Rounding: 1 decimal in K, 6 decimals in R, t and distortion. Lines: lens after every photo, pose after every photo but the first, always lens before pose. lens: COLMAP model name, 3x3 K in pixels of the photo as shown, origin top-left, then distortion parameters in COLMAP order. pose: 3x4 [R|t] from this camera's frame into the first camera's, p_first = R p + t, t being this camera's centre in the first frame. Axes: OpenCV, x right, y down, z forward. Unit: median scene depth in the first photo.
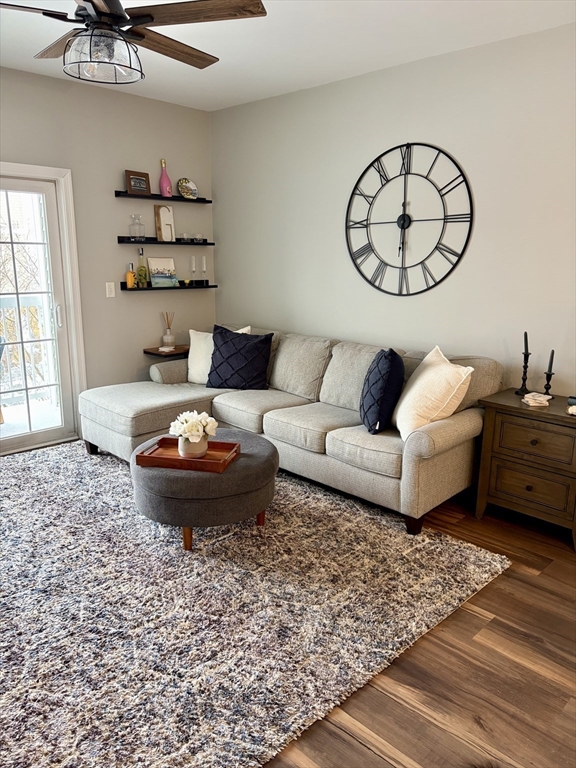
lens RADIAL K [[571.2, 0, 288.3], [0, 571.2, 384.6], [0, 0, 1]] dist [0.050435, -0.051851]
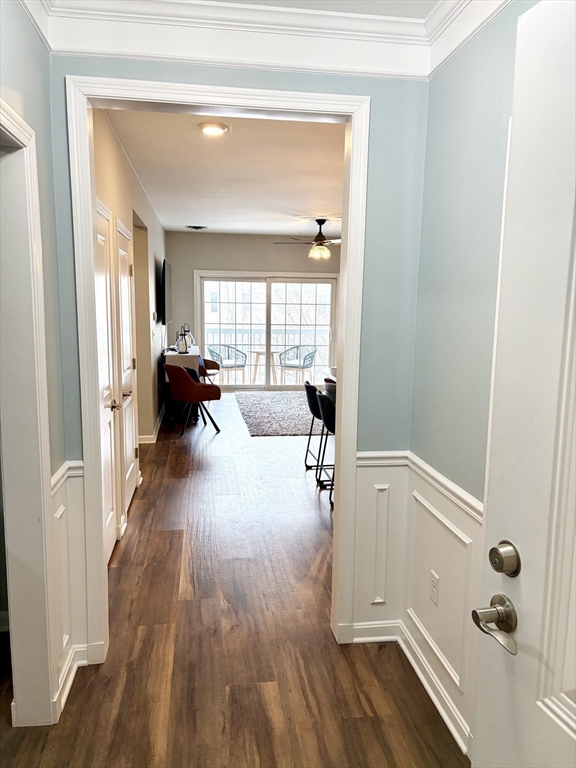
lens RADIAL K [[571.2, 0, 286.7], [0, 571.2, 383.7], [0, 0, 1]] dist [0.050435, -0.051851]
pose [[0.791990, 0.094878, -0.603116, 1.248944], [-0.145800, 0.988661, -0.035929, 0.261129], [0.592869, 0.116390, 0.796844, -1.311550]]
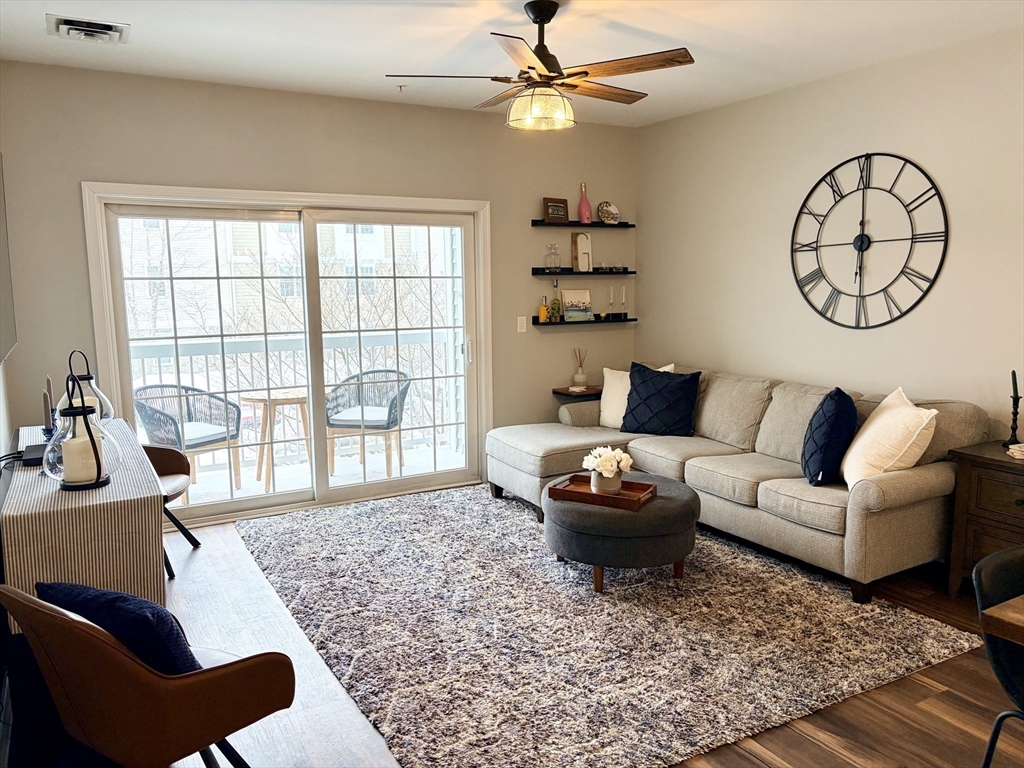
lens RADIAL K [[761.6, 0, 506.0], [0, 761.6, 381.2], [0, 0, 1]] dist [0.050435, -0.051851]
pose [[0.957626, 0.019594, -0.287349, 0.033082], [-0.046612, 0.995074, -0.087488, 0.054250], [0.284219, 0.097175, 0.953822, -0.261836]]
